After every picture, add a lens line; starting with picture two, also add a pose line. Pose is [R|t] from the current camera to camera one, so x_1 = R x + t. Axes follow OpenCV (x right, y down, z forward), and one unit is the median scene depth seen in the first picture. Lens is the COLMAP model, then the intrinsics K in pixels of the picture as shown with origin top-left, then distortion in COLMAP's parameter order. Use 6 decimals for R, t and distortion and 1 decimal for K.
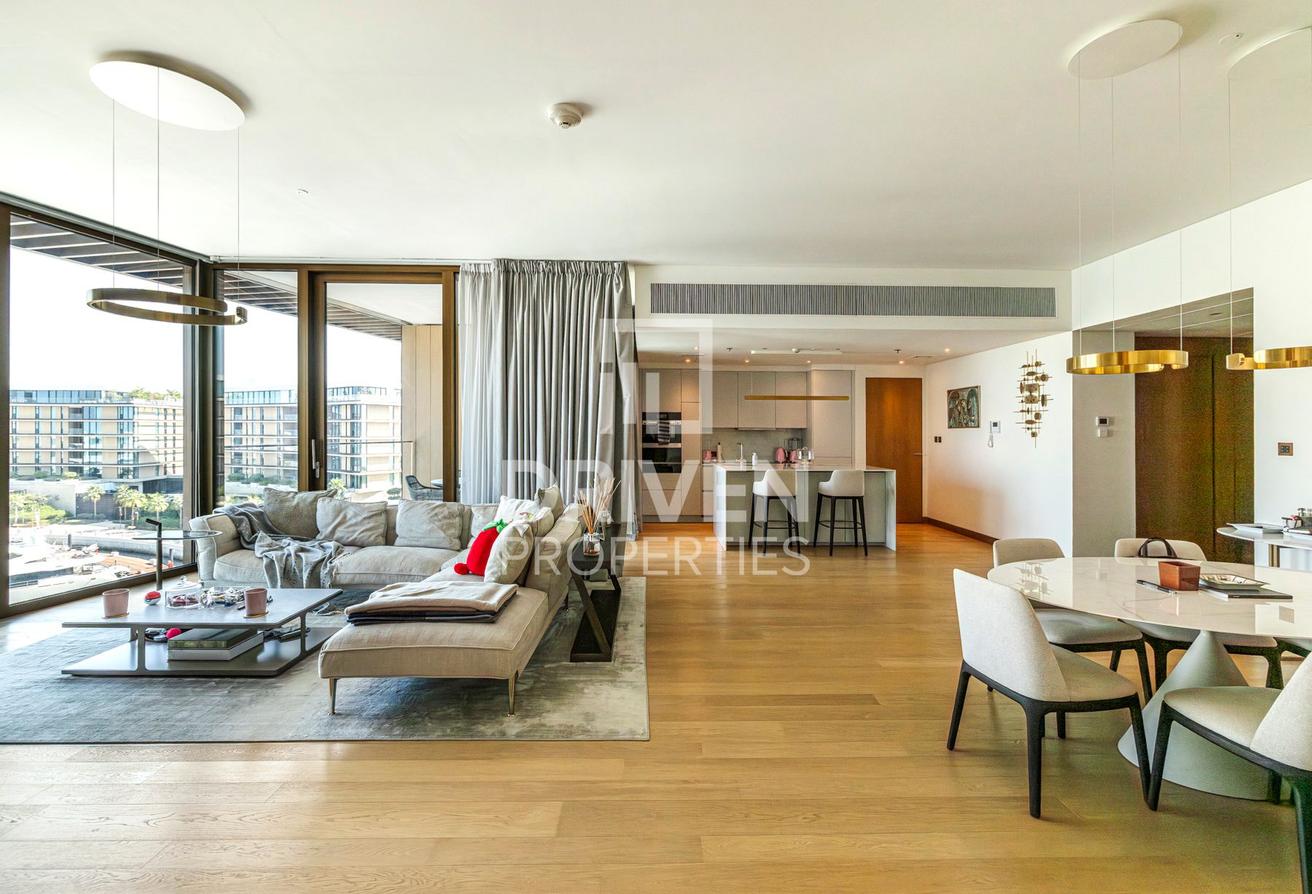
lens RADIAL K [[580.7, 0, 658.0], [0, 580.7, 448.1], [0, 0, 1]] dist [0.001662, 0.000170]
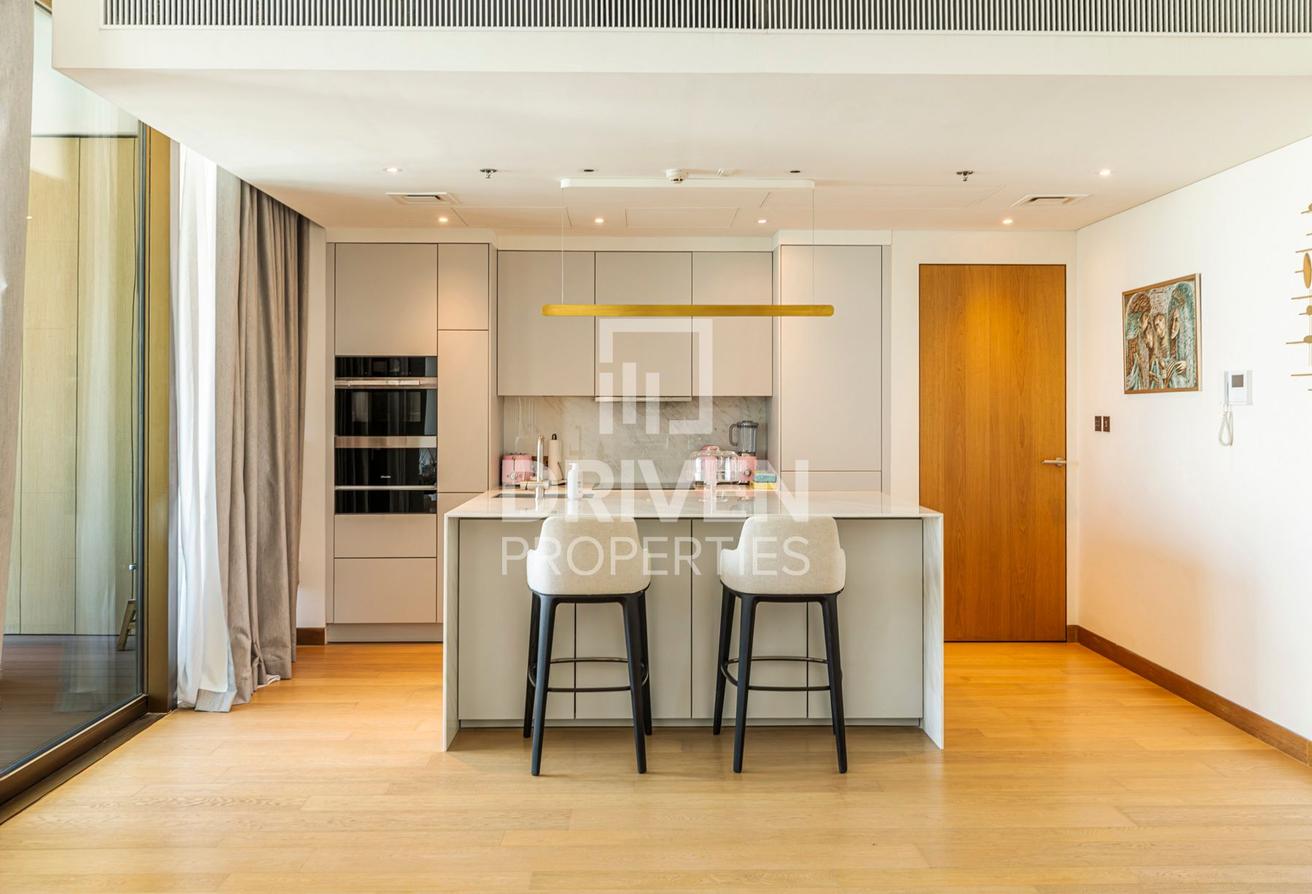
lens RADIAL K [[1092.5, 0, 654.6], [0, 1092.5, 441.7], [0, 0, 1]] dist [-0.002839, -0.002685]
pose [[0.999862, -0.003589, -0.016190, 0.217438], [0.003638, 0.999989, 0.003002, -0.006884], [0.016179, -0.003060, 0.999864, 0.306536]]
